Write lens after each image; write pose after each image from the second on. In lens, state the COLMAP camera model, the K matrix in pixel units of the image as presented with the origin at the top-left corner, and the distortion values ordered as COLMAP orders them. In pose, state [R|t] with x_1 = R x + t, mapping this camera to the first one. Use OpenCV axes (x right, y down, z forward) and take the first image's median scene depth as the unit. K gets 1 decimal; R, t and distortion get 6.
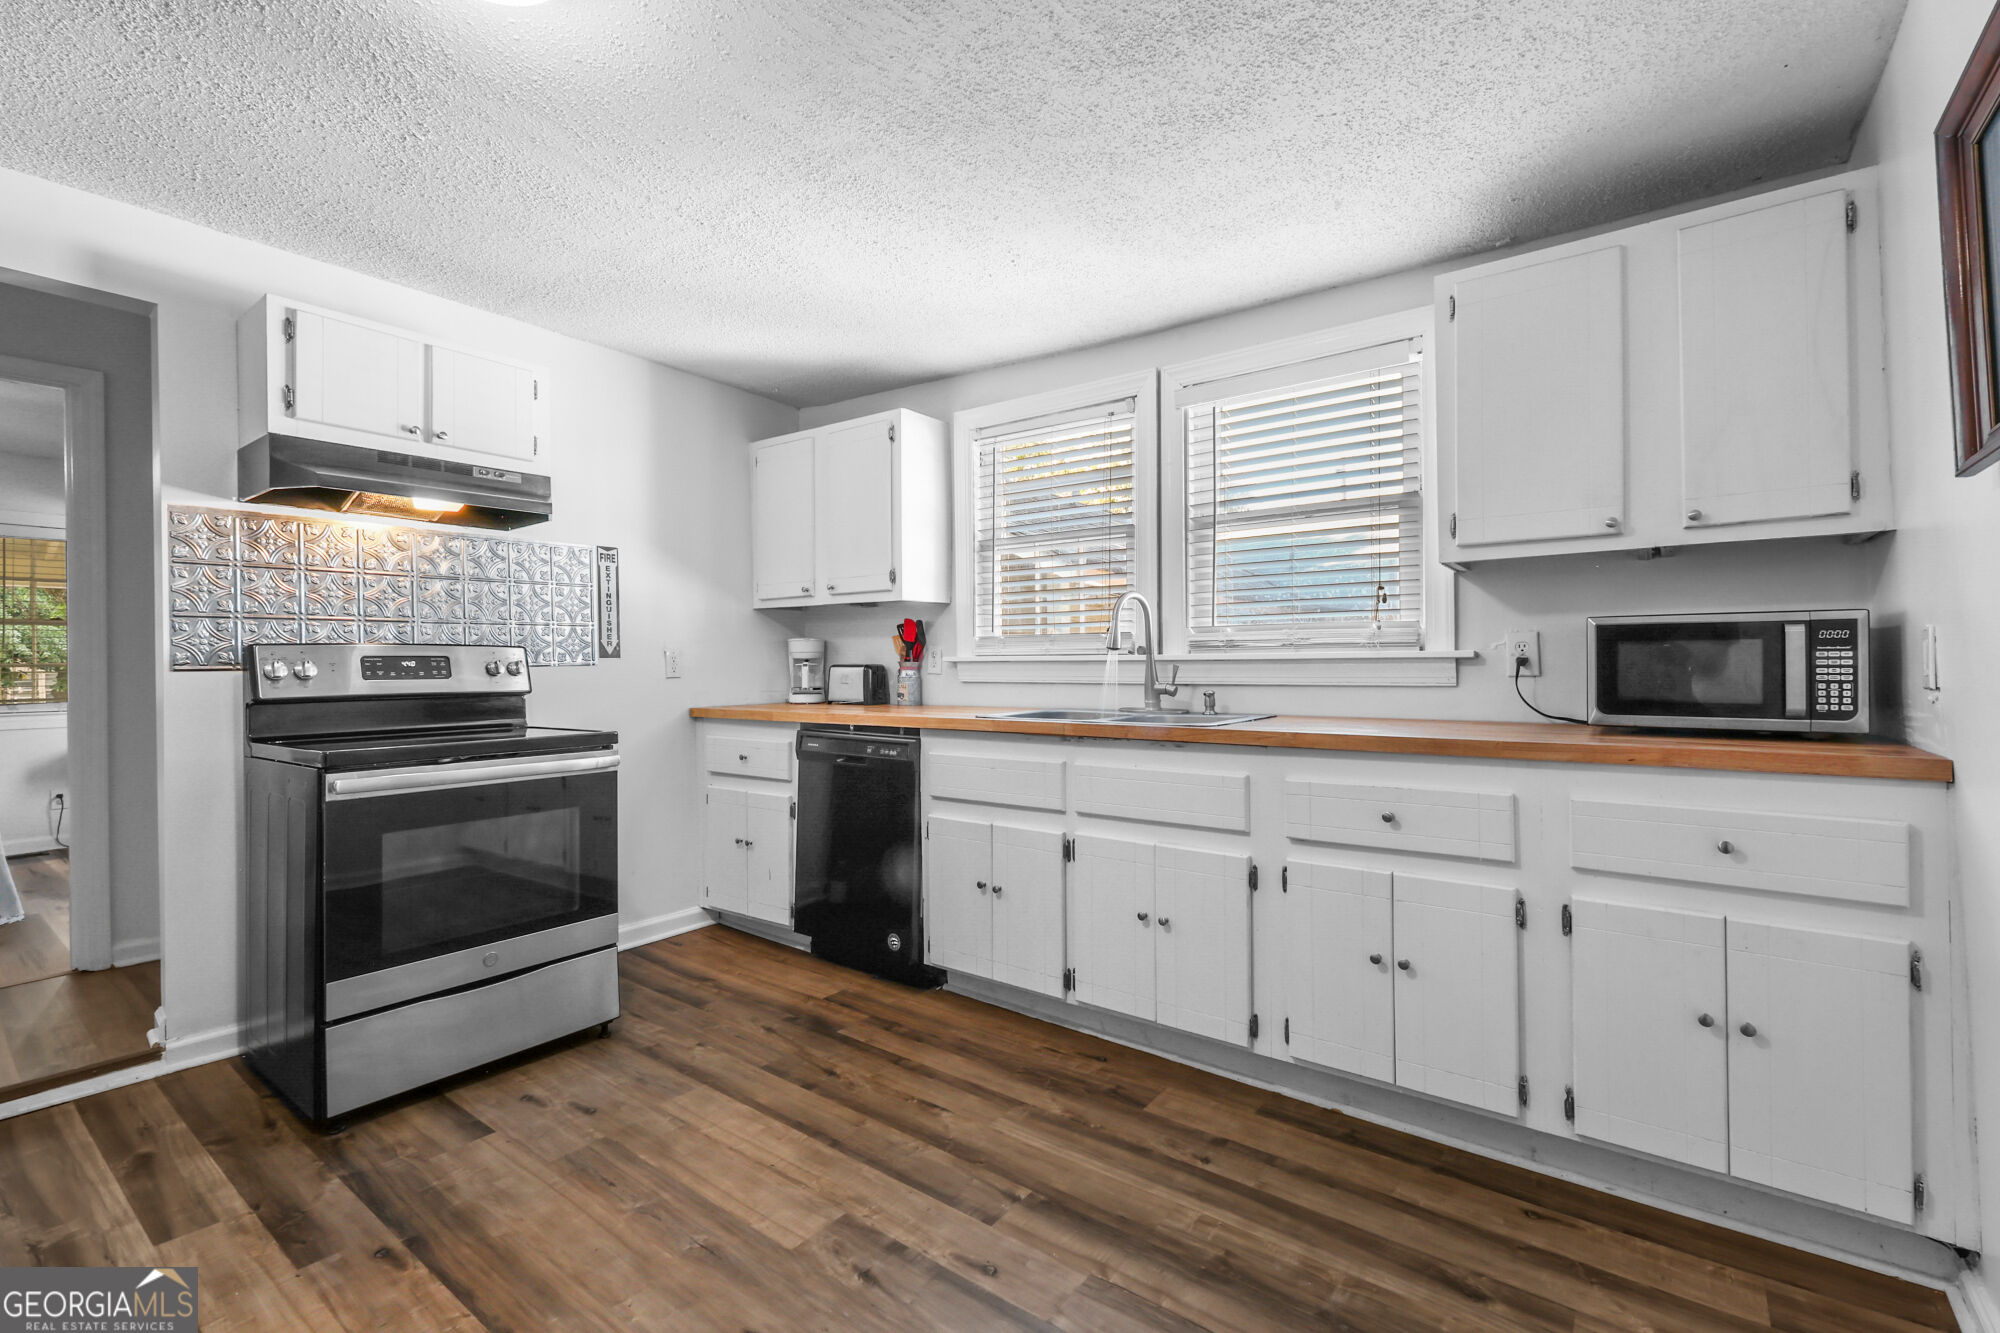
lens RADIAL K [[865.7, 0, 996.5], [0, 865.7, 662.7], [0, 0, 1]] dist [0.001606, 0.000176]
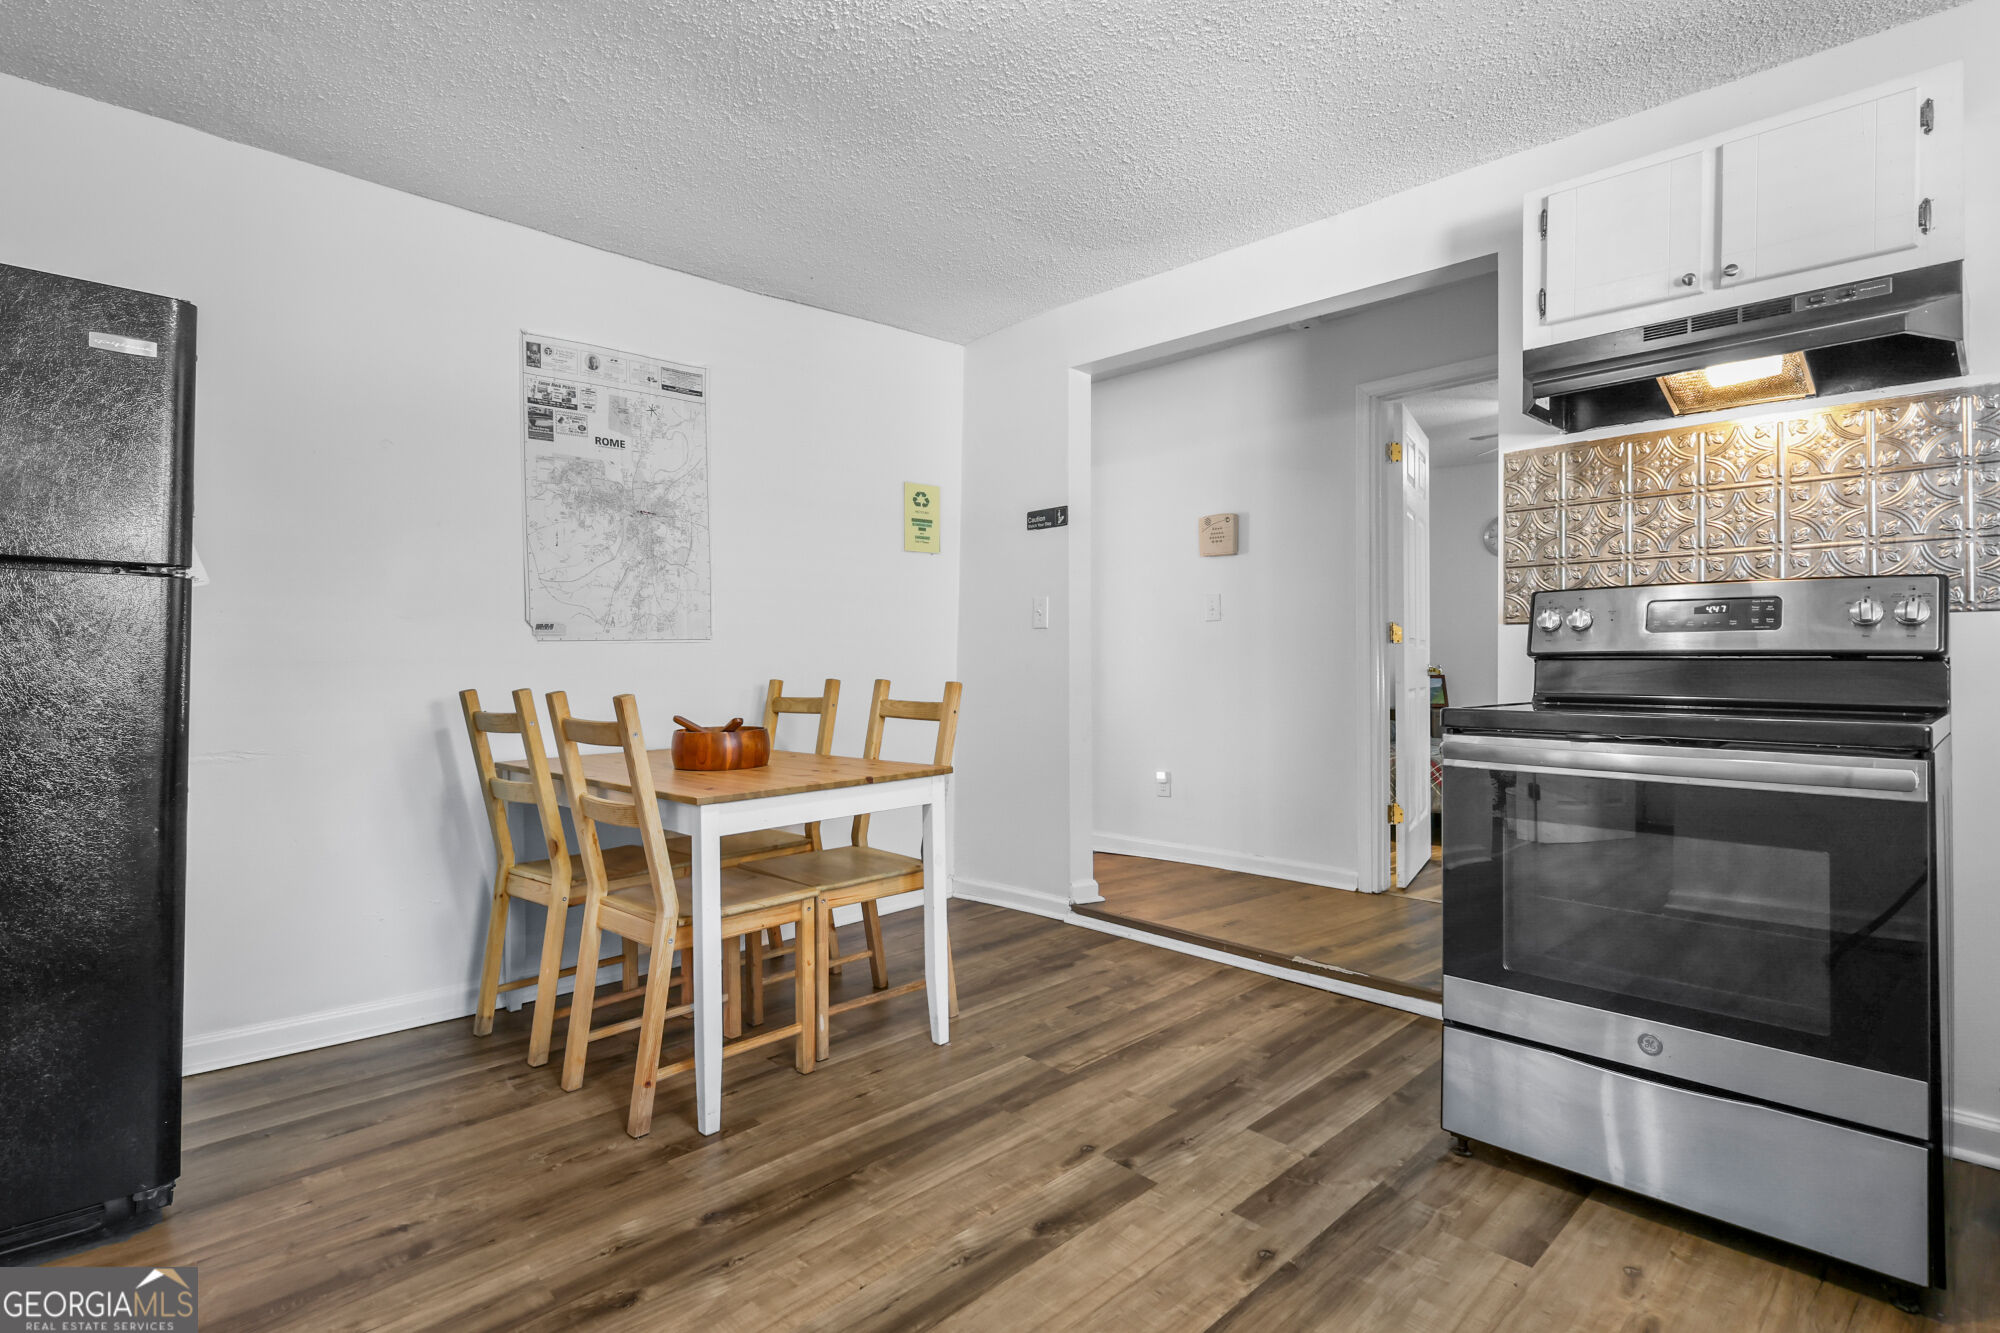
lens RADIAL K [[998.9, 0, 996.9], [0, 998.9, 655.4], [0, 0, 1]] dist [-0.003337, -0.000811]
pose [[-0.144657, 0.004563, -0.989471, 0.272802], [0.001853, 0.999989, 0.004340, 0.044133], [0.989480, -0.001206, -0.144664, 0.683168]]
